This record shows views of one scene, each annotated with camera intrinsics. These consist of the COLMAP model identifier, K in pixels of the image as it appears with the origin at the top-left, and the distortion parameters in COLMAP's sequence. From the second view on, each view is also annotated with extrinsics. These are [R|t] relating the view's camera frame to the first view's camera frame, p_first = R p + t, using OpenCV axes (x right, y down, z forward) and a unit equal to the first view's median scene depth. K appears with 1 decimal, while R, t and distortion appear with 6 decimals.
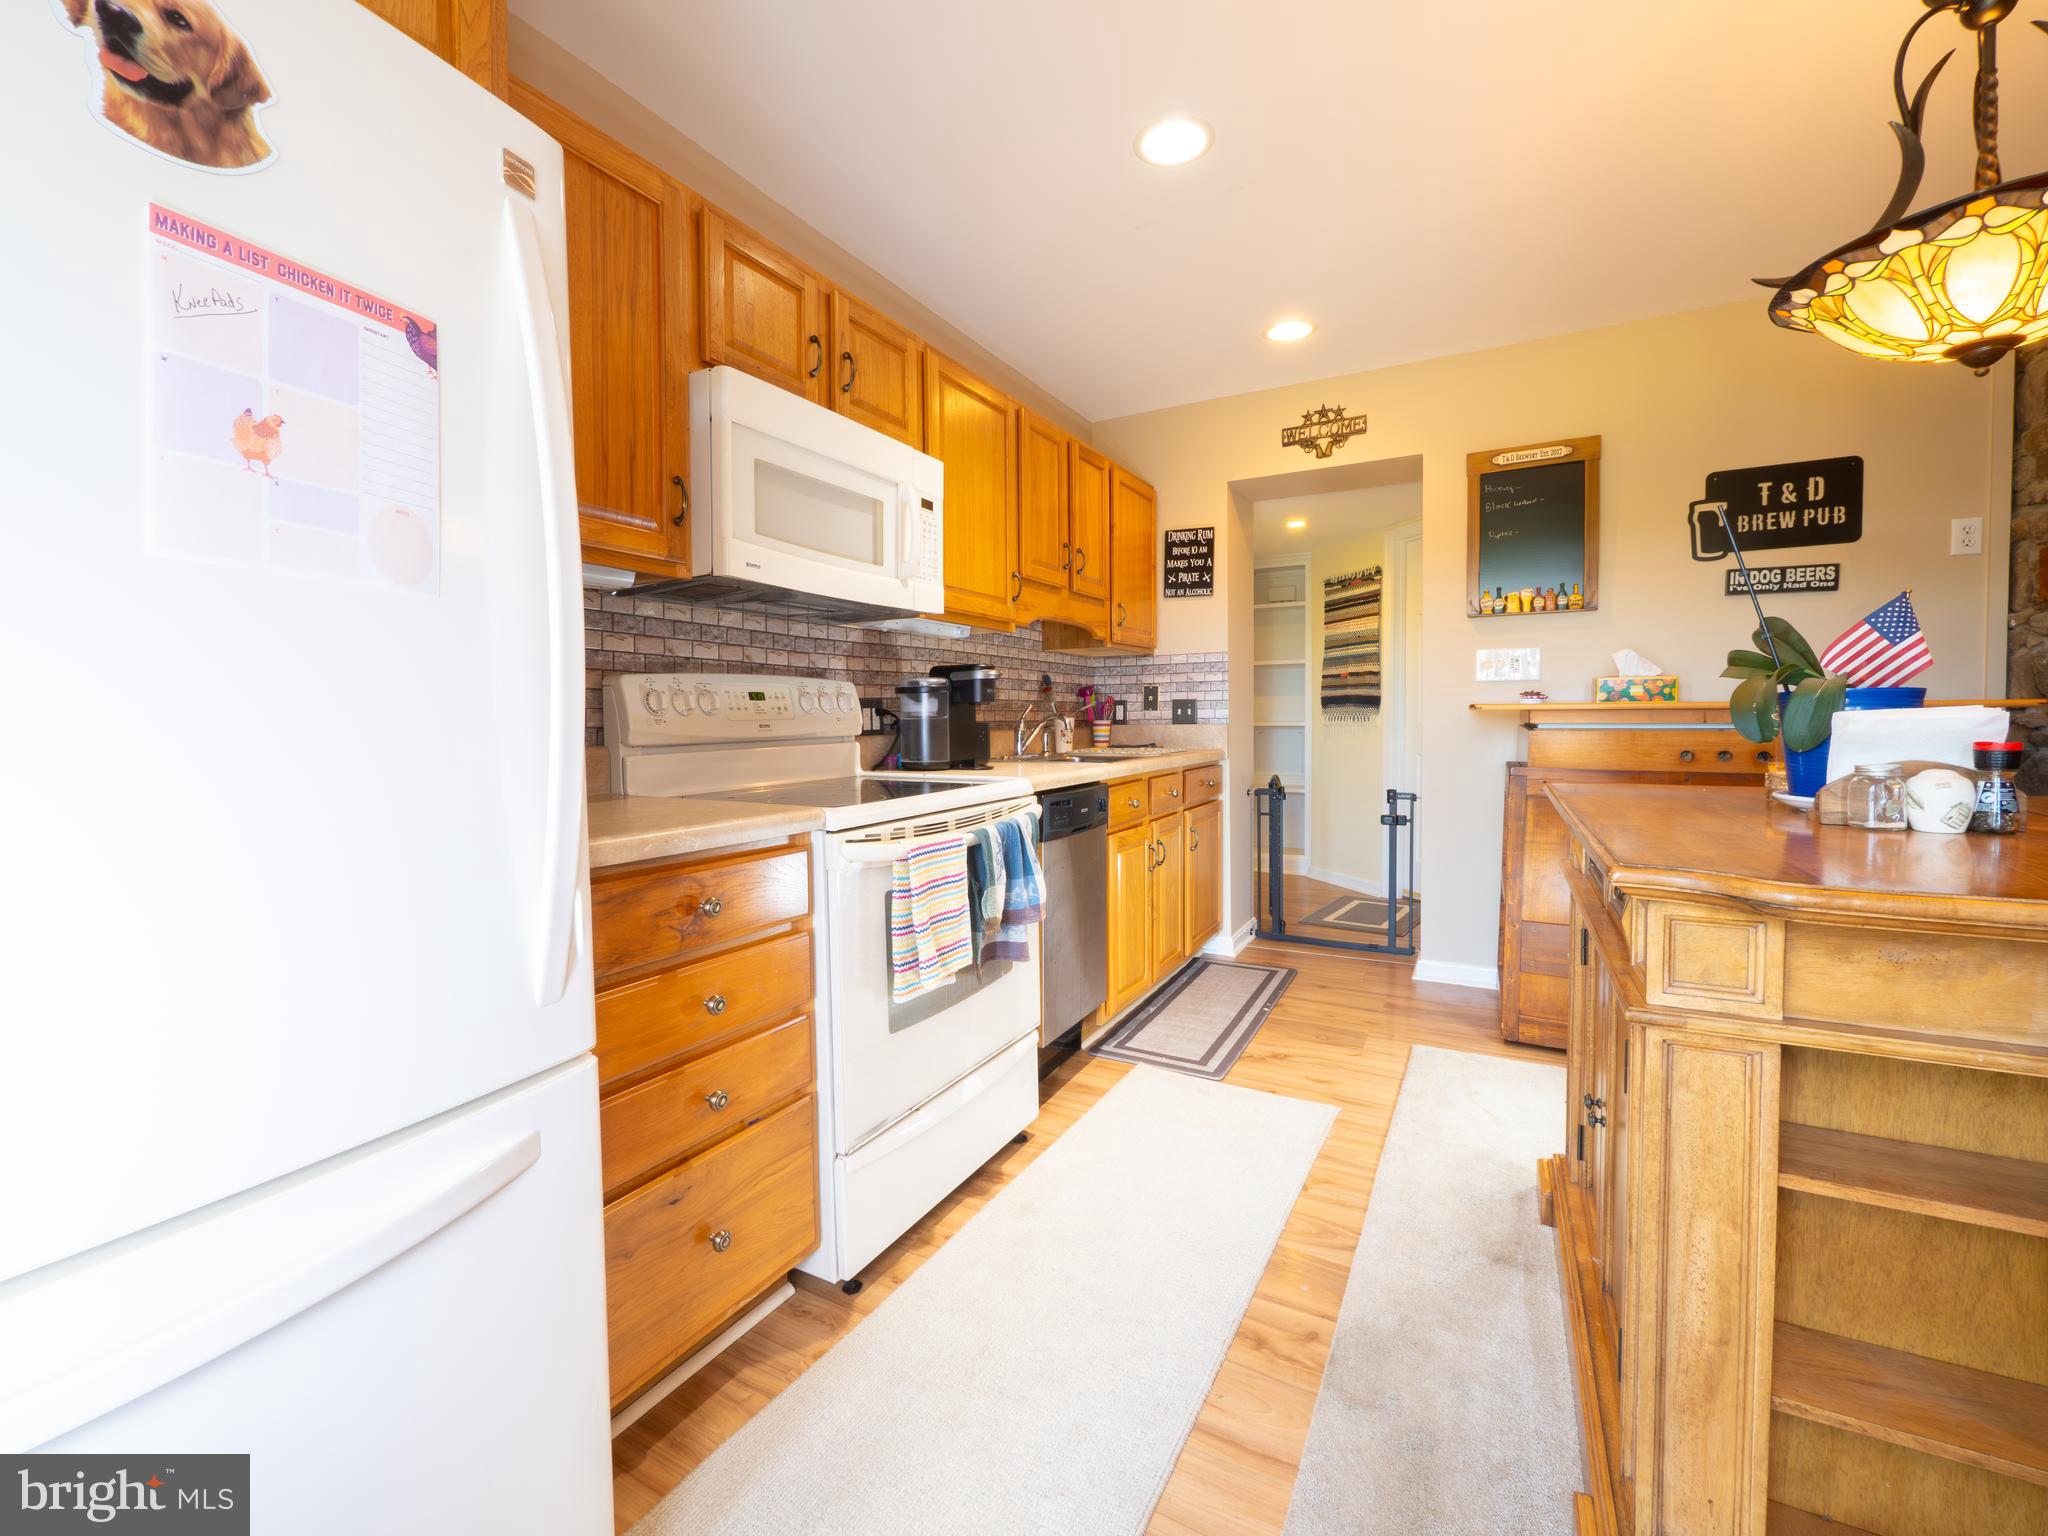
lens RADIAL K [[865.5, 0, 1012.9], [0, 865.5, 751.8], [0, 0, 1]] dist [-0.005720, 0.001033]
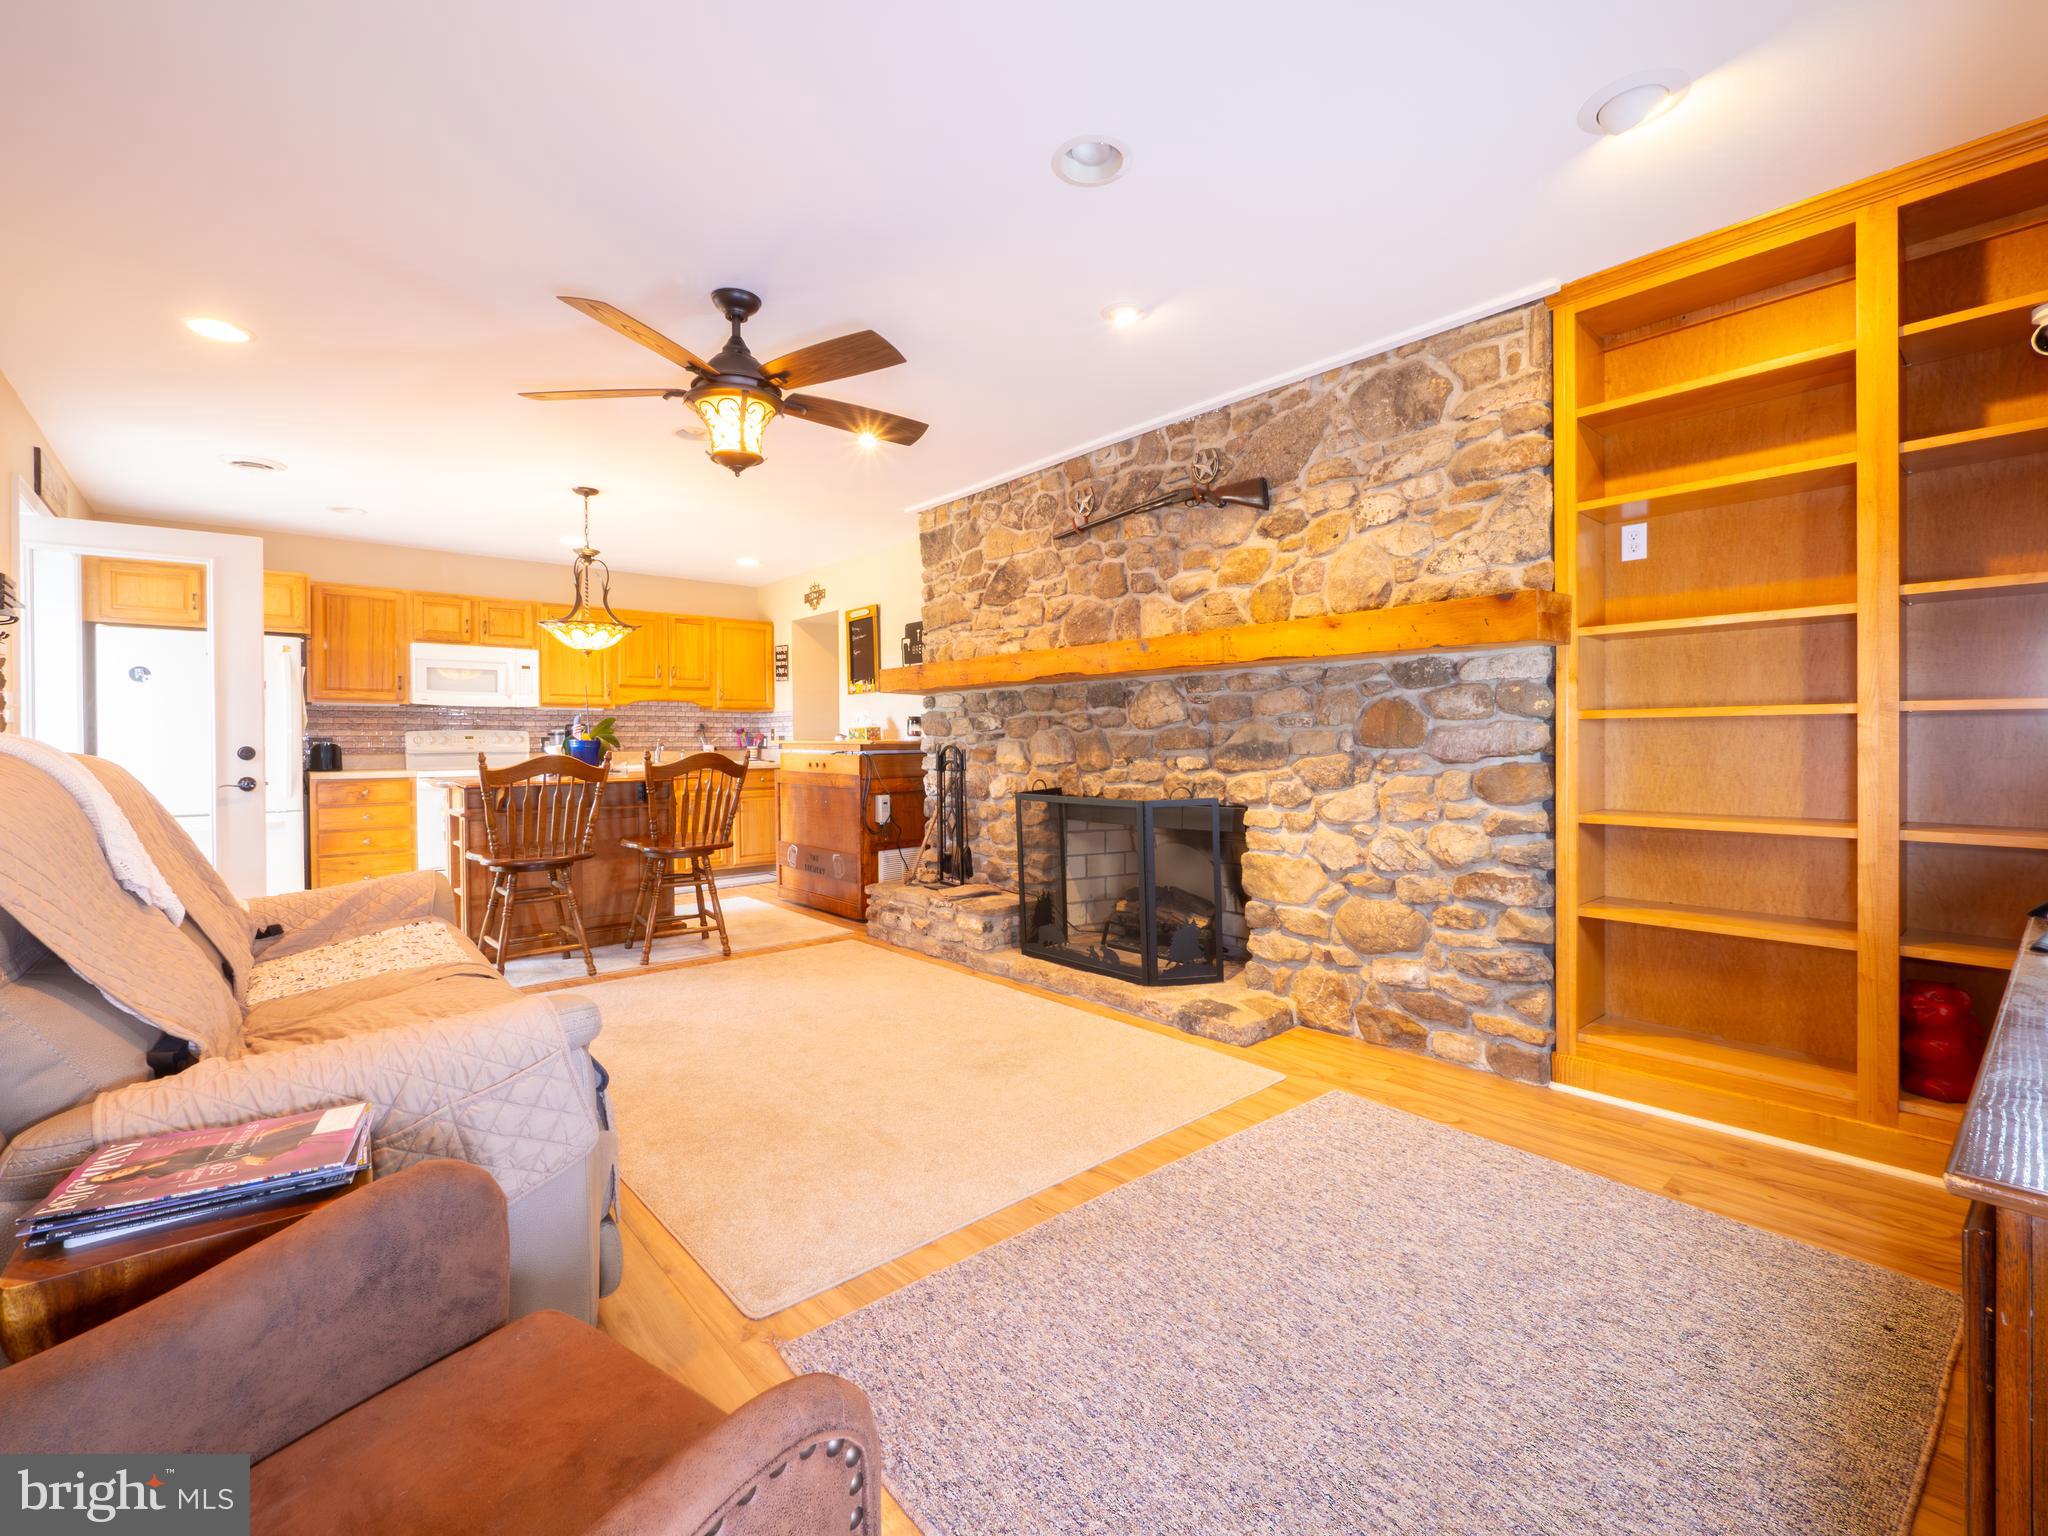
lens RADIAL K [[865.5, 0, 1021.5], [0, 865.5, 759.2], [0, 0, 1]] dist [-0.005720, 0.001033]
pose [[0.943368, 0.010730, -0.331575, 1.642222], [-0.015158, 0.999827, -0.010768, 0.004691], [0.331402, 0.015184, 0.943368, -0.751106]]
